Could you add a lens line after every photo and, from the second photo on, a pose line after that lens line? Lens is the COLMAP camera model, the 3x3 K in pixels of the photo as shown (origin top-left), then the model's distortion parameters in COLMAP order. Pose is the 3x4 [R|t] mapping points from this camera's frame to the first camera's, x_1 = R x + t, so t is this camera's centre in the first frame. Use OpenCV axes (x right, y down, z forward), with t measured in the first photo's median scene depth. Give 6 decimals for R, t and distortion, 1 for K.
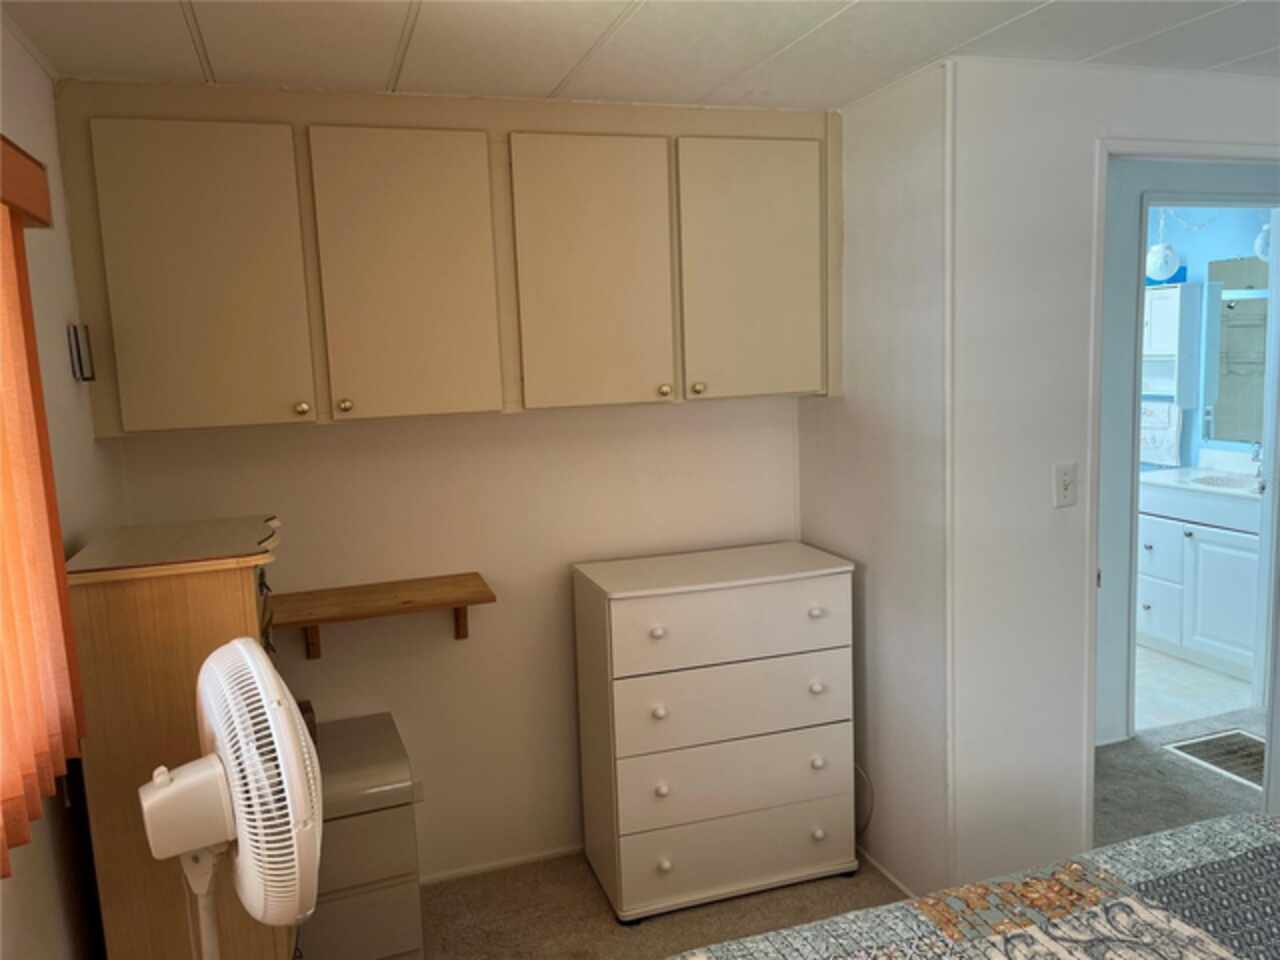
lens RADIAL K [[959.1, 0, 644.8], [0, 959.1, 482.1], [0, 0, 1]] dist [0.070519, -0.099402]
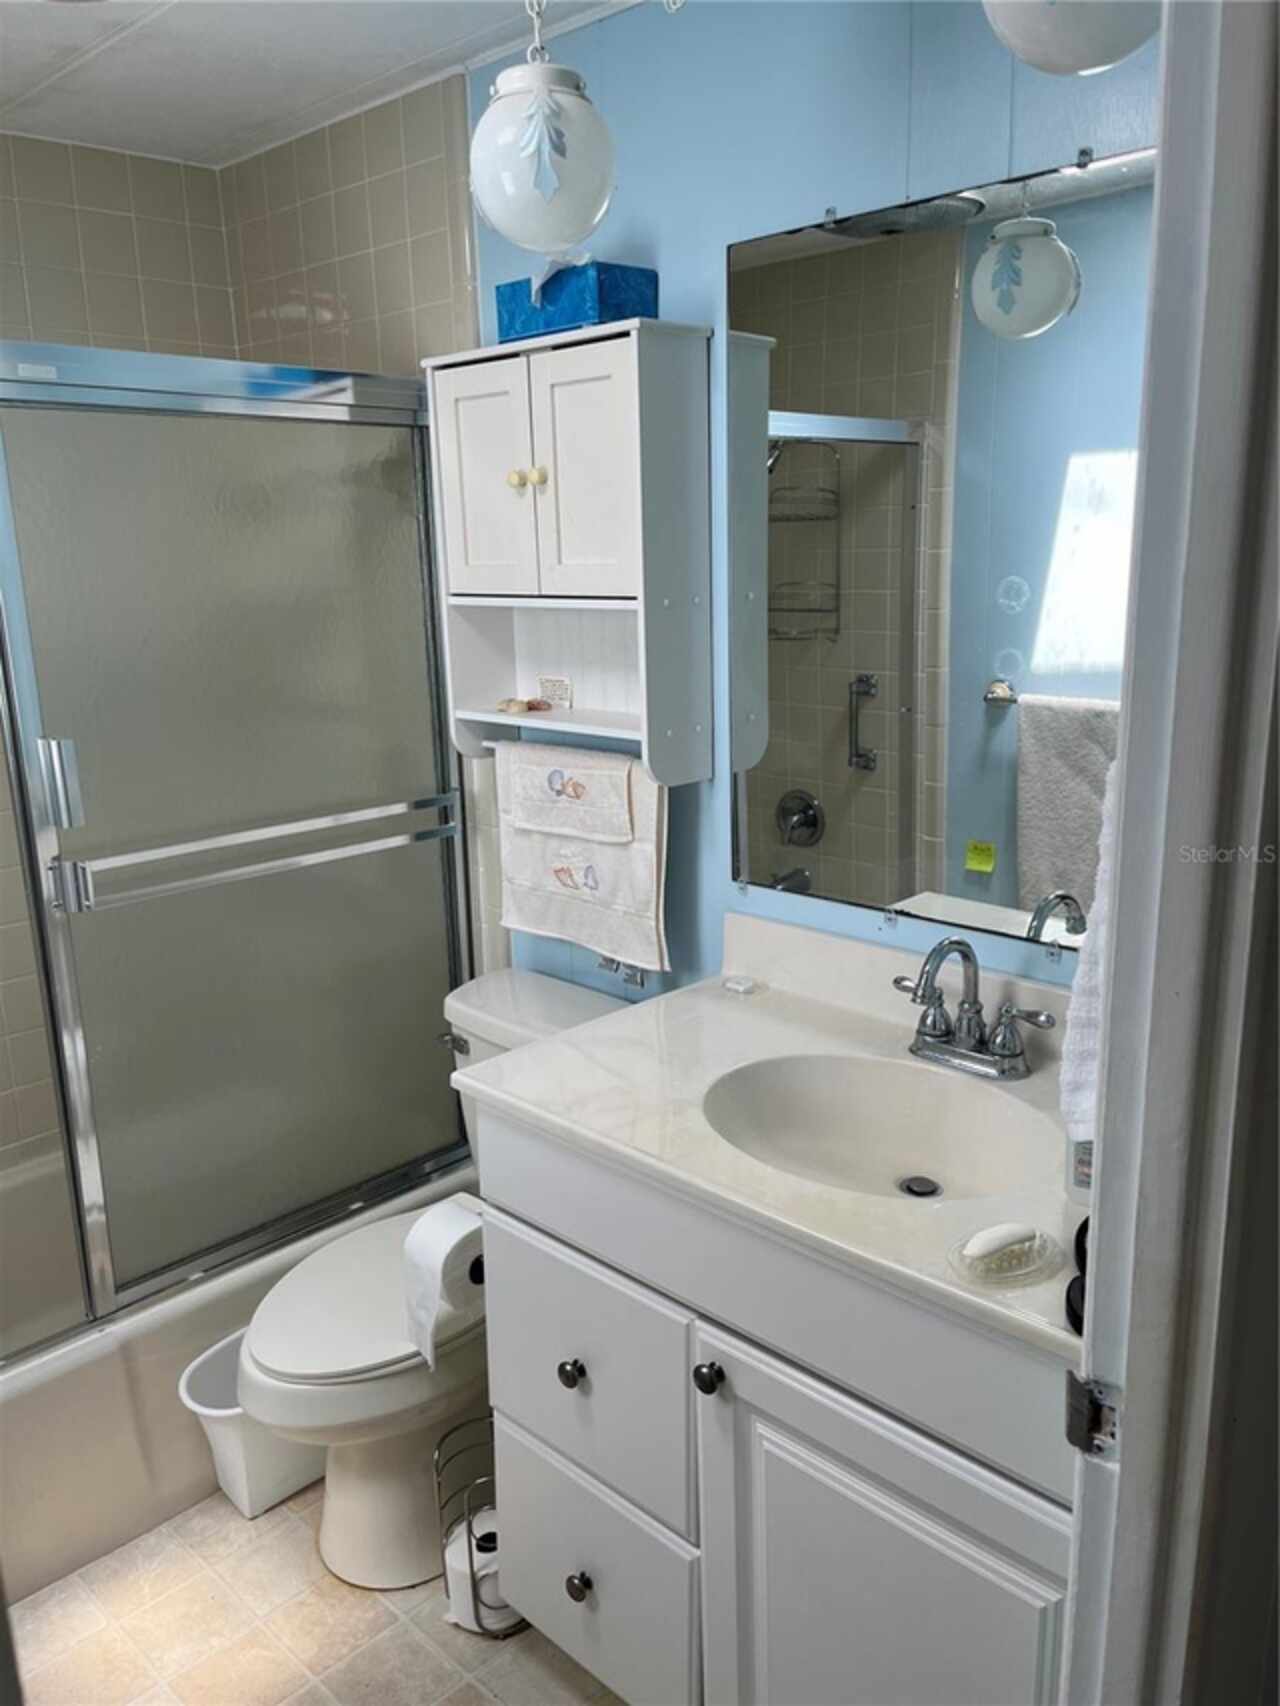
lens RADIAL K [[1278.3, 0, 640.0], [0, 1278.3, 853.0], [0, 0, 1]] dist [0.070519, -0.099402]
pose [[0.890176, -0.084525, 0.447708, 0.483075], [0.047788, 0.994542, 0.092747, -0.117922], [-0.453104, -0.061166, 0.889357, 0.856954]]
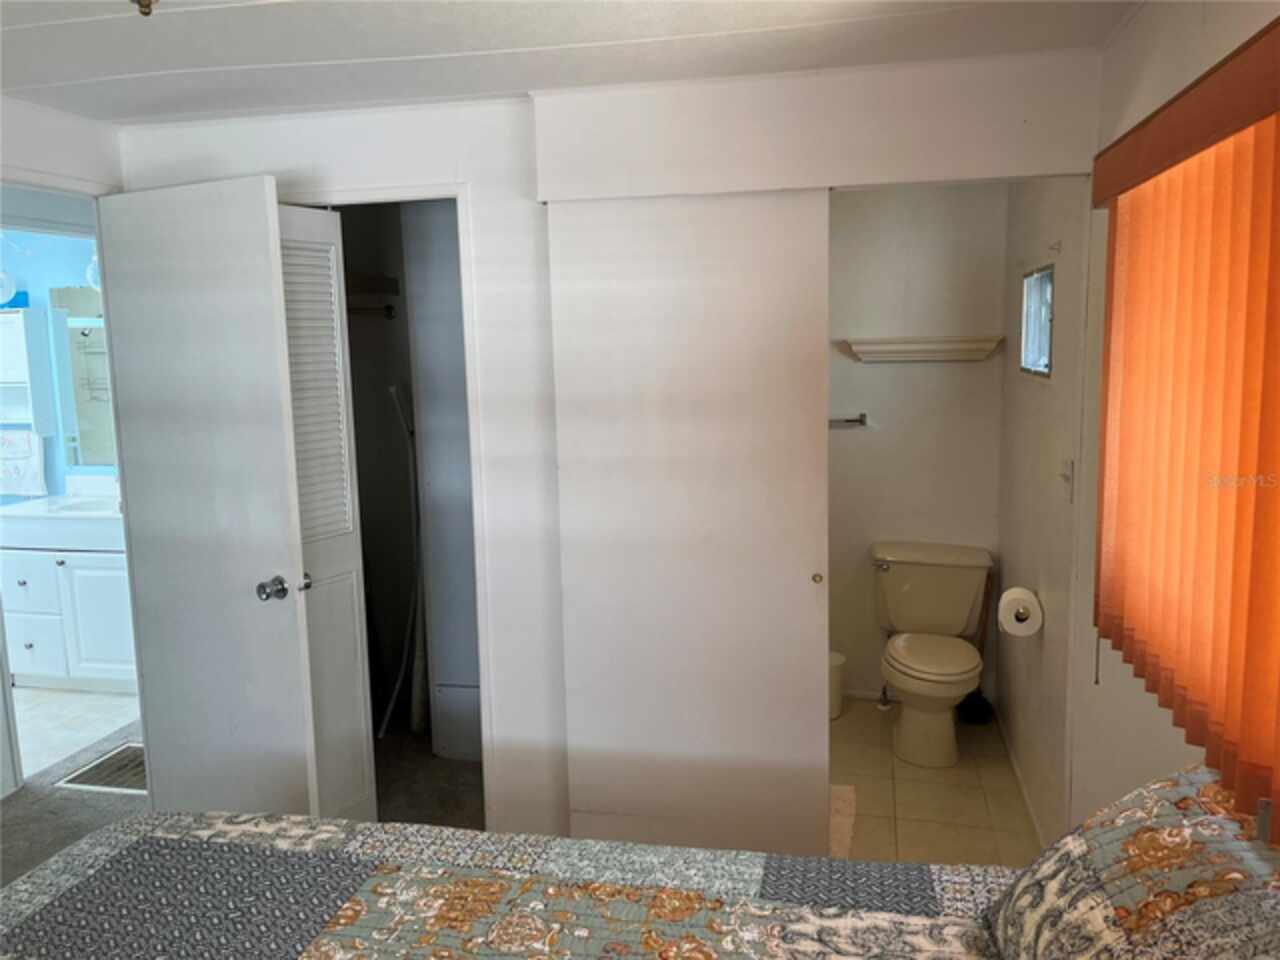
lens RADIAL K [[959.1, 0, 644.8], [0, 959.1, 482.1], [0, 0, 1]] dist [0.070519, -0.099402]
pose [[0.514394, -0.086252, 0.853205, 0.037655], [0.110150, 0.993333, 0.034009, 0.004708], [-0.850450, 0.076487, 0.520466, -0.024753]]
